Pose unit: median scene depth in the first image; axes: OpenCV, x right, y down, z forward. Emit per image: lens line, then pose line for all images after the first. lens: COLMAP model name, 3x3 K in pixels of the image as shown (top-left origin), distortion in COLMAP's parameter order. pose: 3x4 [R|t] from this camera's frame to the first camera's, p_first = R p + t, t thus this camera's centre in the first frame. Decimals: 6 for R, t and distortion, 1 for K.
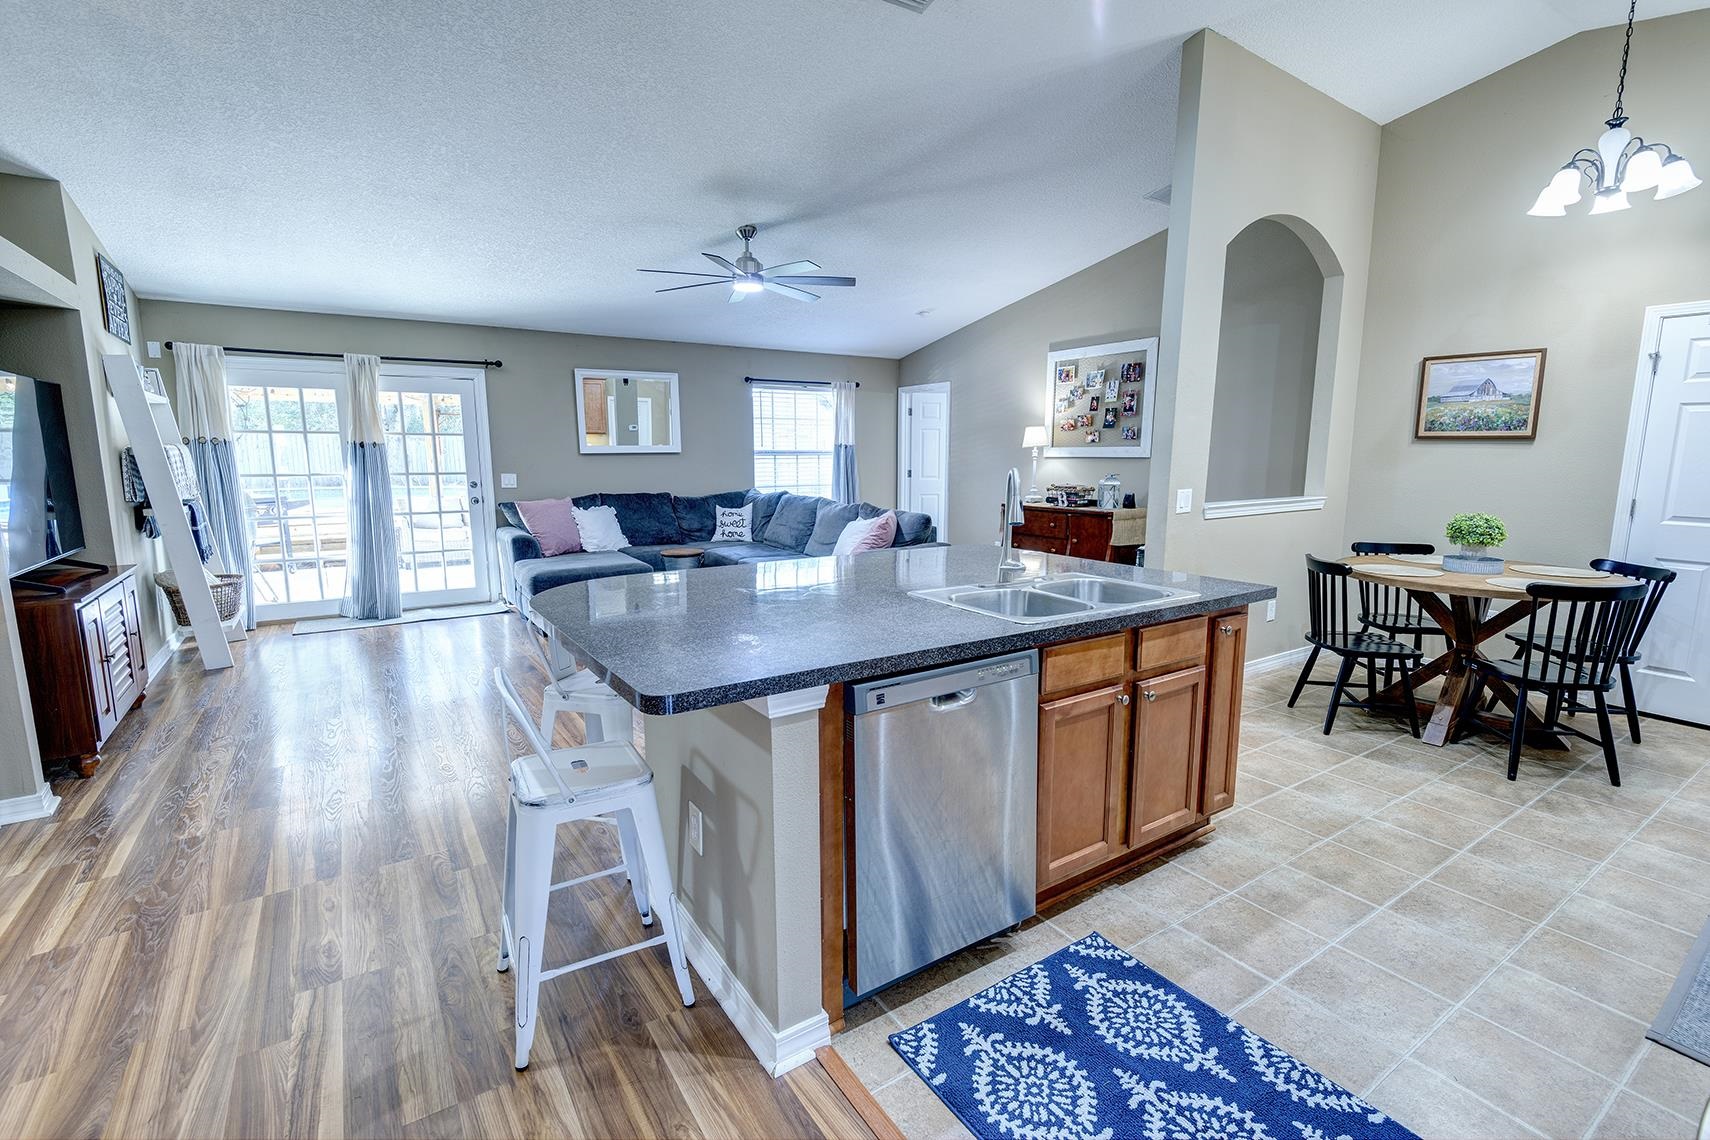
lens RADIAL K [[771.8, 0, 852.8], [0, 771.8, 570.7], [0, 0, 1]] dist [0.003358, -0.004668]
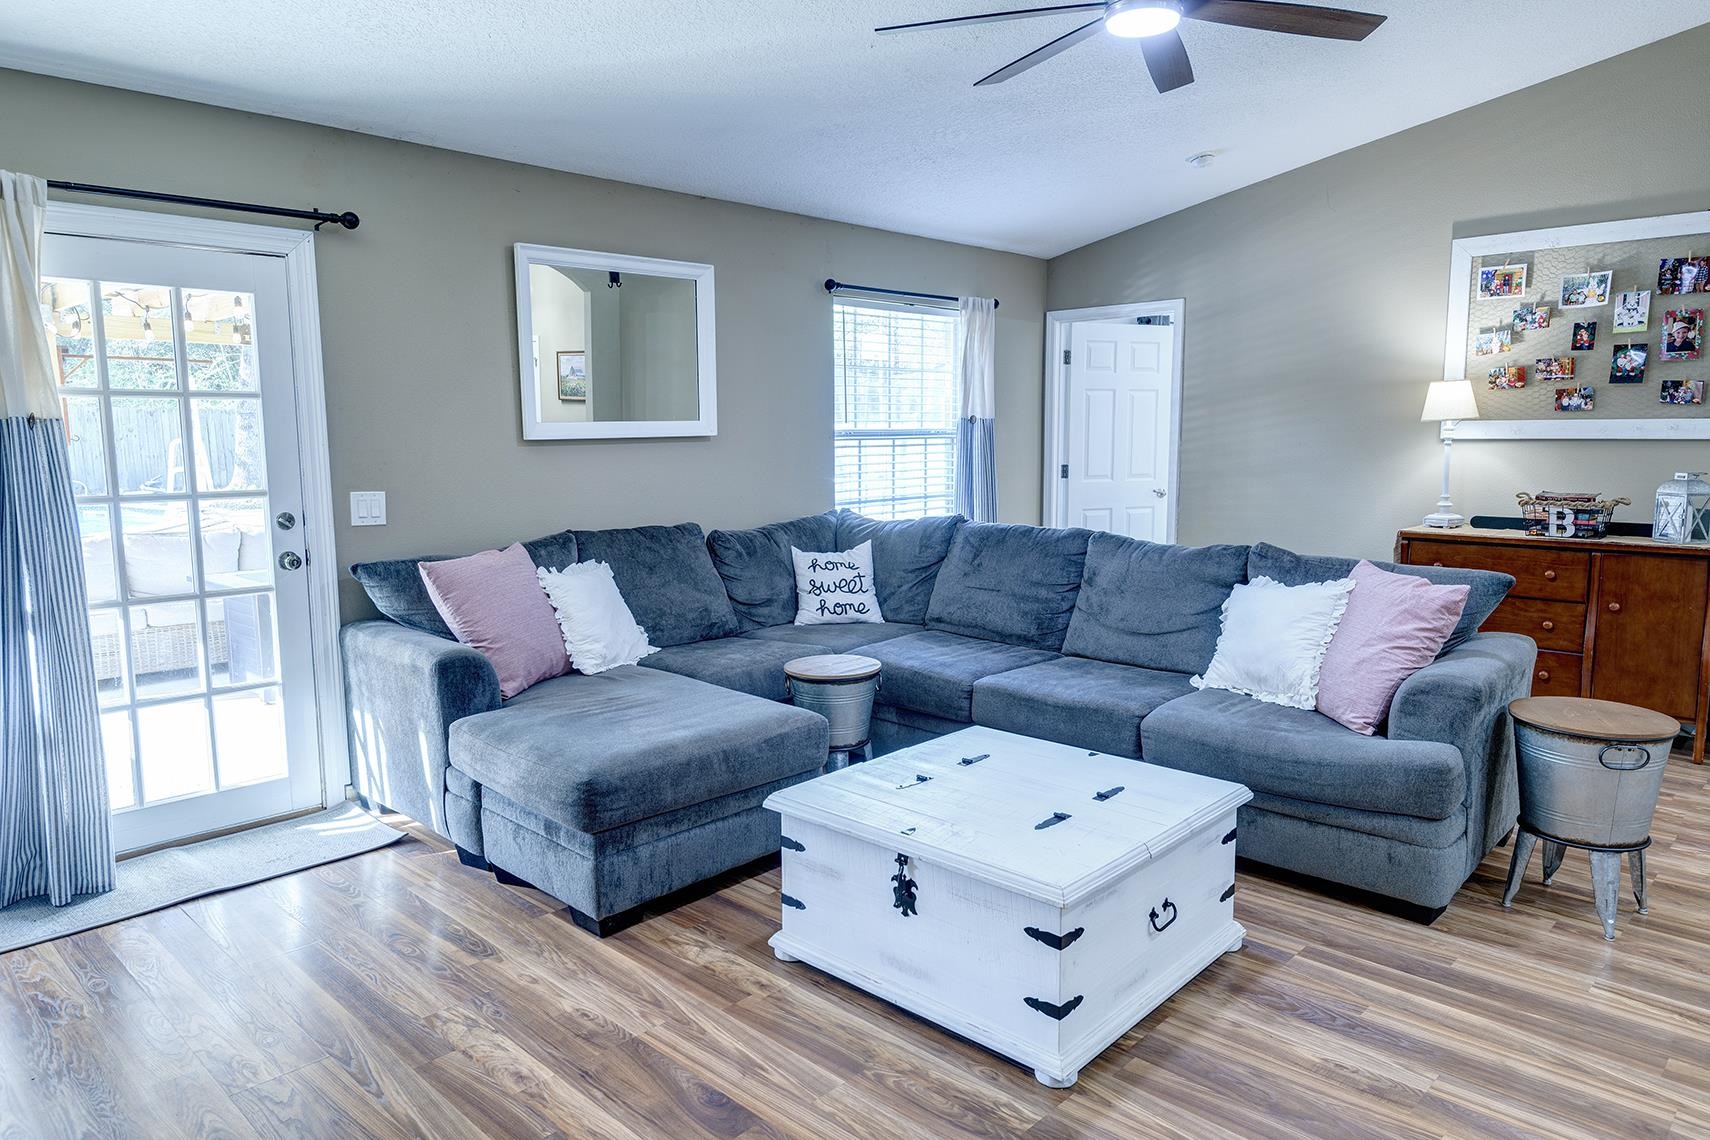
lens RADIAL K [[1095.4, 0, 851.9], [0, 1095.4, 571.0], [0, 0, 1]] dist [-0.011108, -0.002792]
pose [[0.978180, -0.033716, 0.205003, -0.305222], [0.038997, 0.999002, -0.021774, -0.059049], [-0.204064, 0.029293, 0.978519, 0.371345]]
